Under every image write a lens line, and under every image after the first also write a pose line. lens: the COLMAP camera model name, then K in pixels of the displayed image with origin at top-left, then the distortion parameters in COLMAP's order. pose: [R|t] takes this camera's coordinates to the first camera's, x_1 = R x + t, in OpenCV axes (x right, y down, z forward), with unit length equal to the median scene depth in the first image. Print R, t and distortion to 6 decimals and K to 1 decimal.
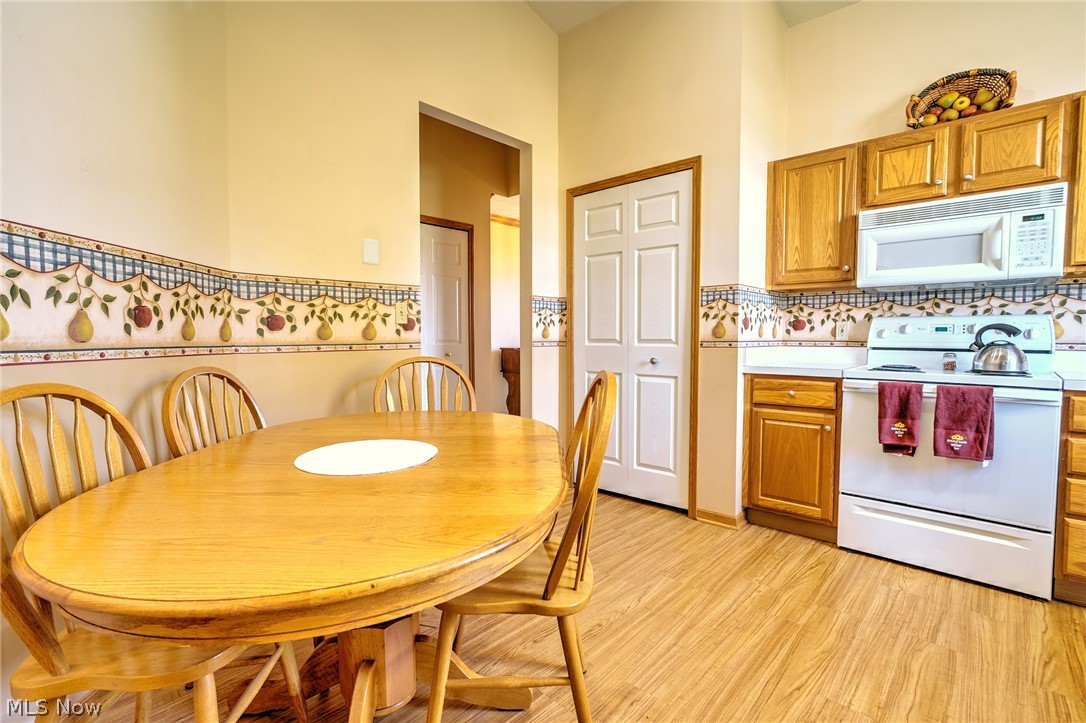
lens RADIAL K [[507.7, 0, 542.0], [0, 507.7, 360.7], [0, 0, 1]] dist [-0.032506, 0.020603]
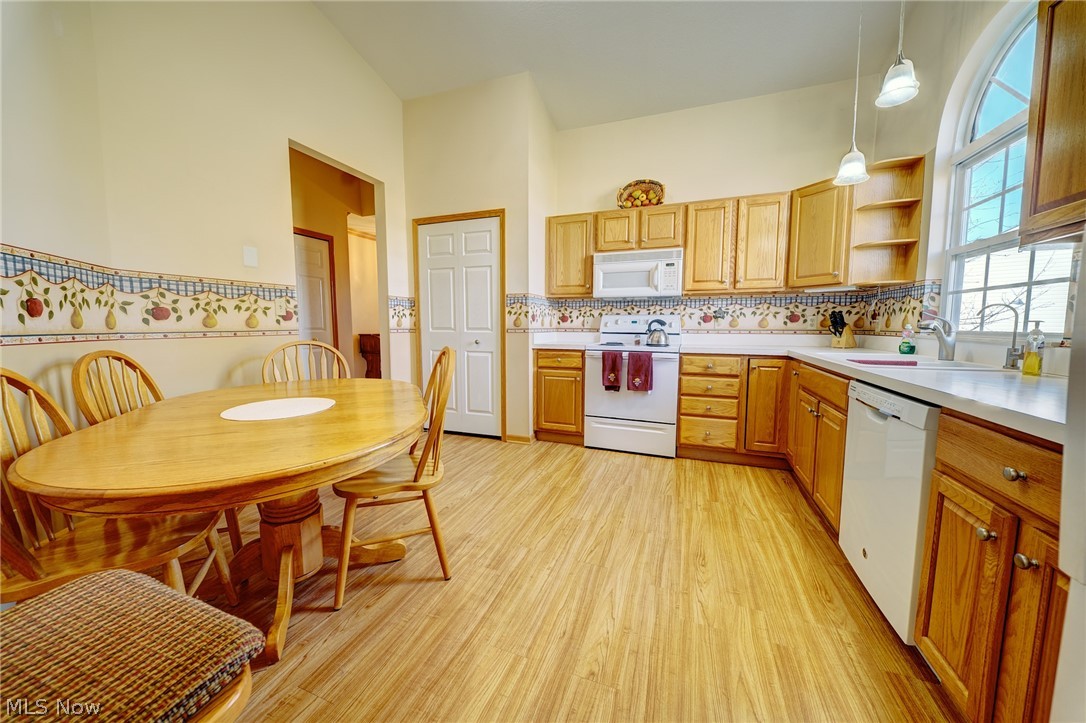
lens RADIAL K [[377.9, 0, 543.0], [0, 377.9, 358.0], [0, 0, 1]] dist [0.016205, -0.010332]
pose [[0.926599, -0.029705, 0.374876, -0.030575], [0.015320, 0.999029, 0.041296, 0.006271], [-0.375738, -0.032522, 0.926155, -0.162303]]
